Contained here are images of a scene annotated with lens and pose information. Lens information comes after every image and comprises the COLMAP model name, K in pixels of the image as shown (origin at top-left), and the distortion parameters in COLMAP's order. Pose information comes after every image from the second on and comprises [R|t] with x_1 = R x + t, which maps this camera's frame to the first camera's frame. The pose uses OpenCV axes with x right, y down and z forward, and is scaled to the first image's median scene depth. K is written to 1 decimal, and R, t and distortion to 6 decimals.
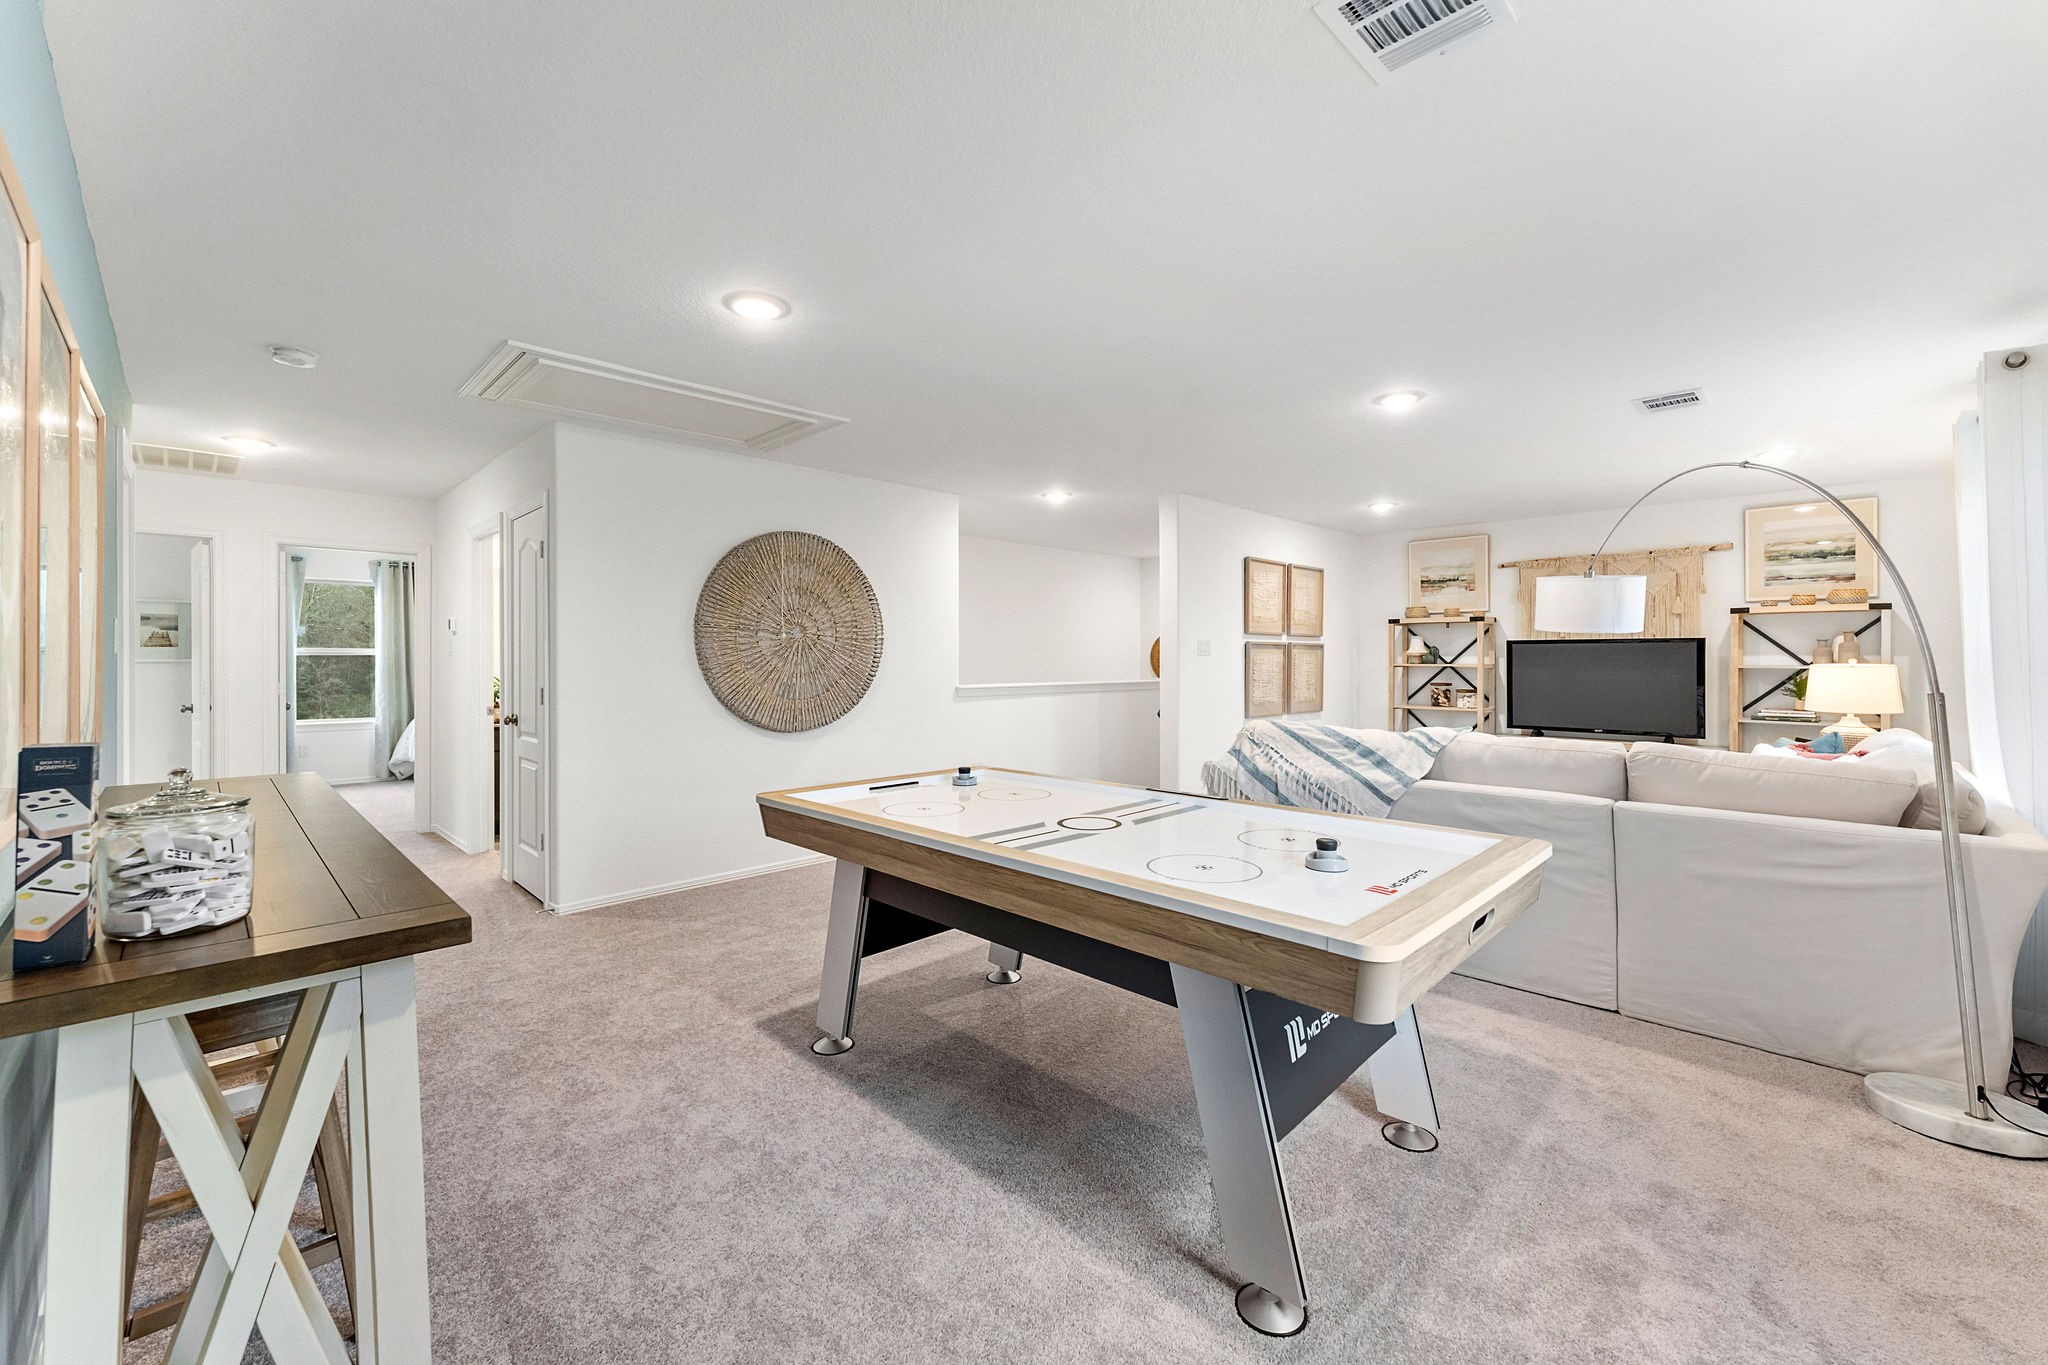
lens RADIAL K [[834.0, 0, 1006.6], [0, 834.0, 675.3], [0, 0, 1]] dist [-0.000314, -0.000056]
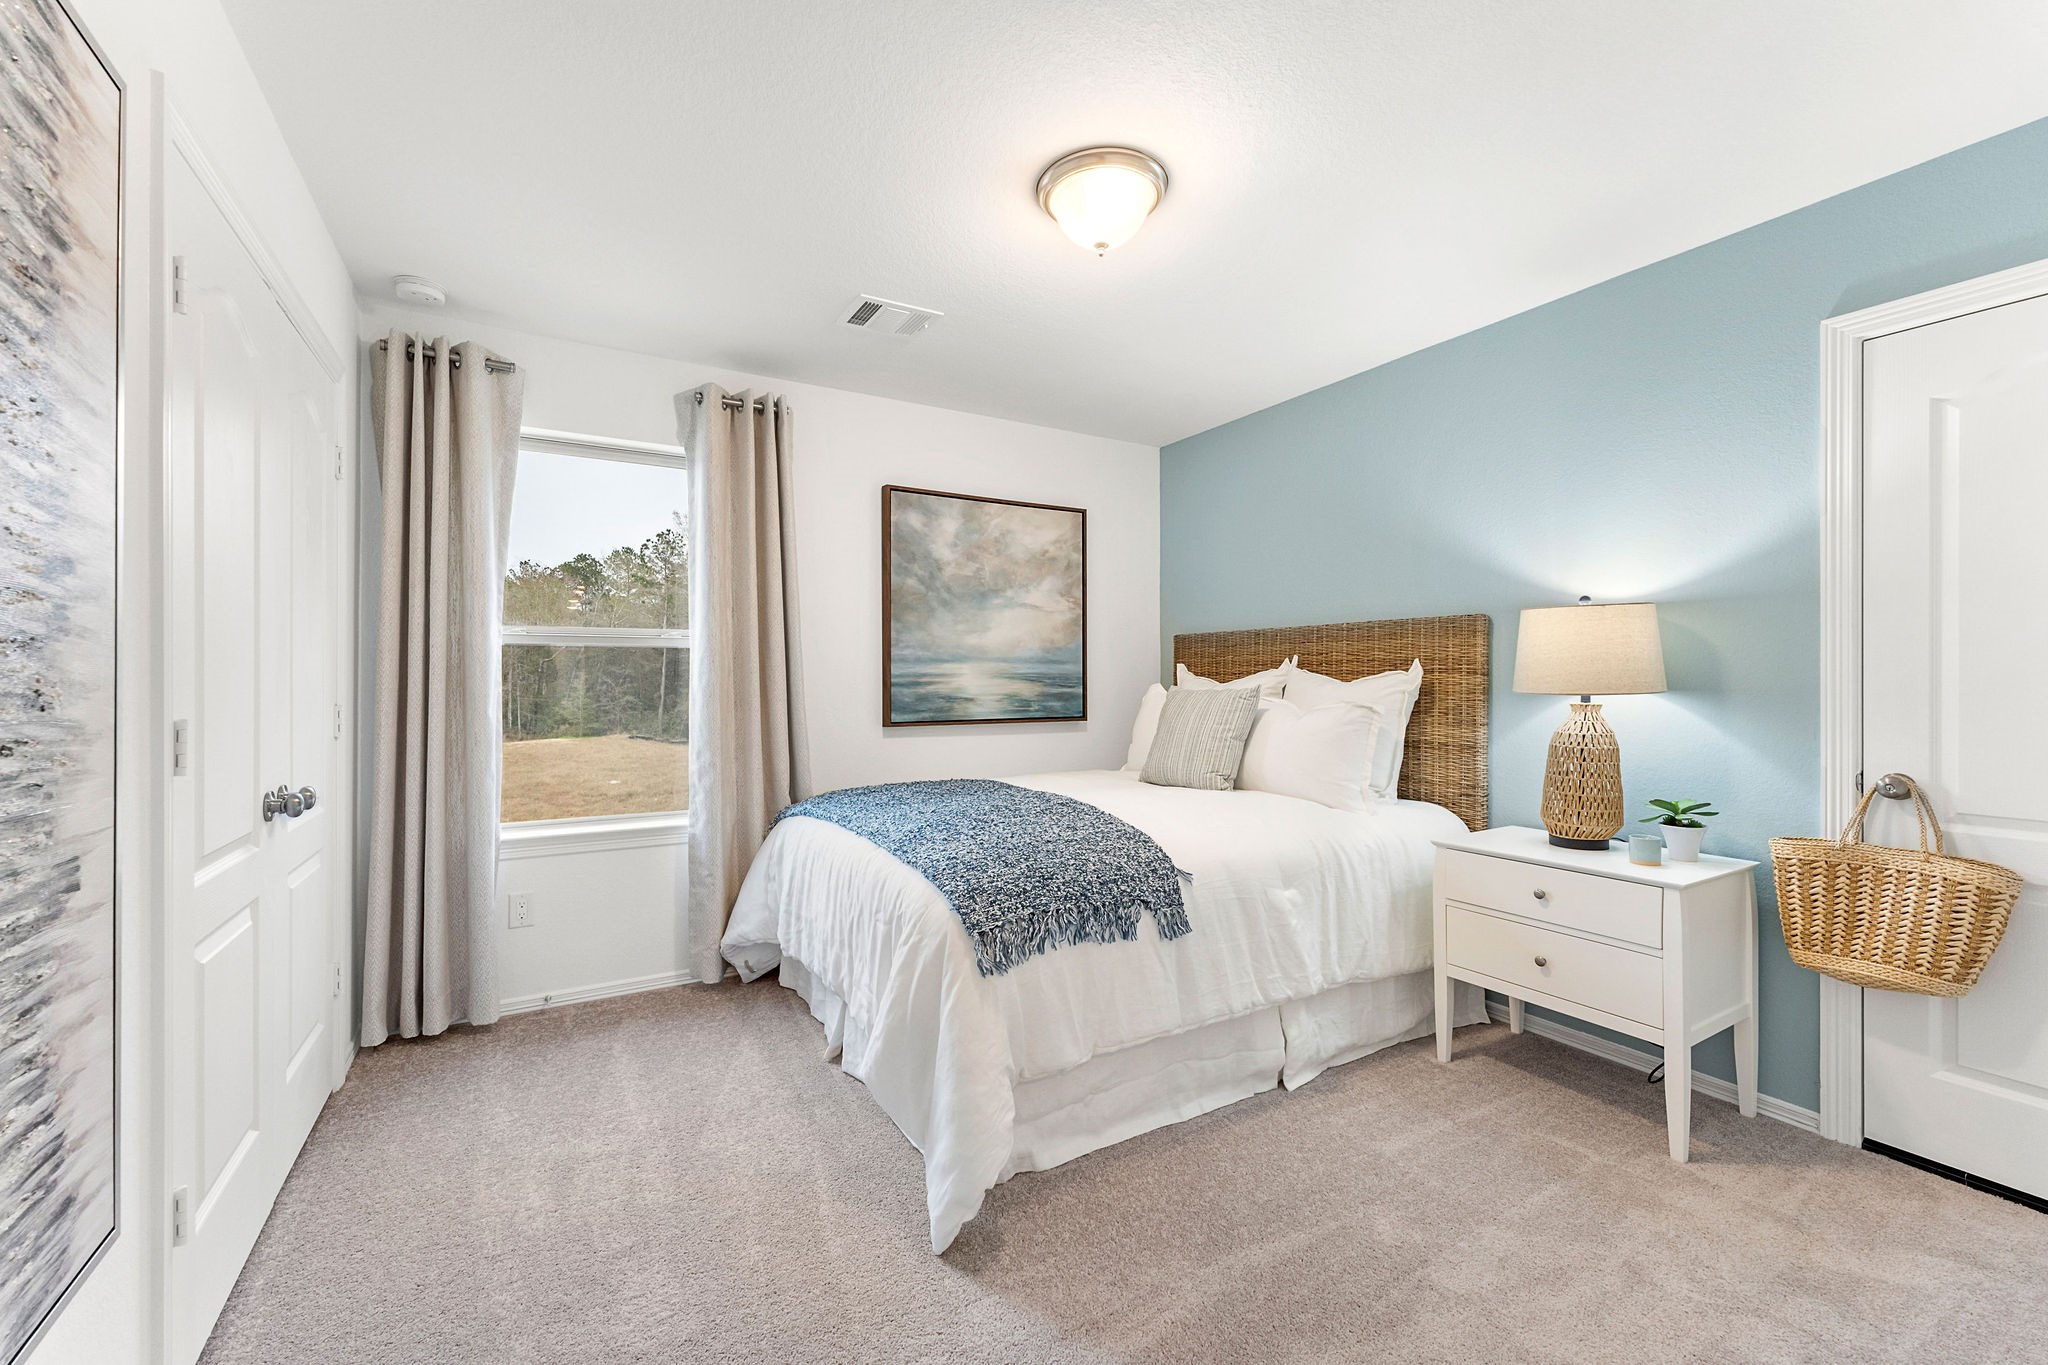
lens RADIAL K [[834.0, 0, 1030.1], [0, 834.0, 681.1], [0, 0, 1]] dist [-0.000314, -0.000056]
pose [[0.968648, 0.005866, -0.248370, -0.514620], [-0.004747, 0.999976, 0.005103, -0.011470], [0.248394, -0.003764, 0.968652, 0.673406]]
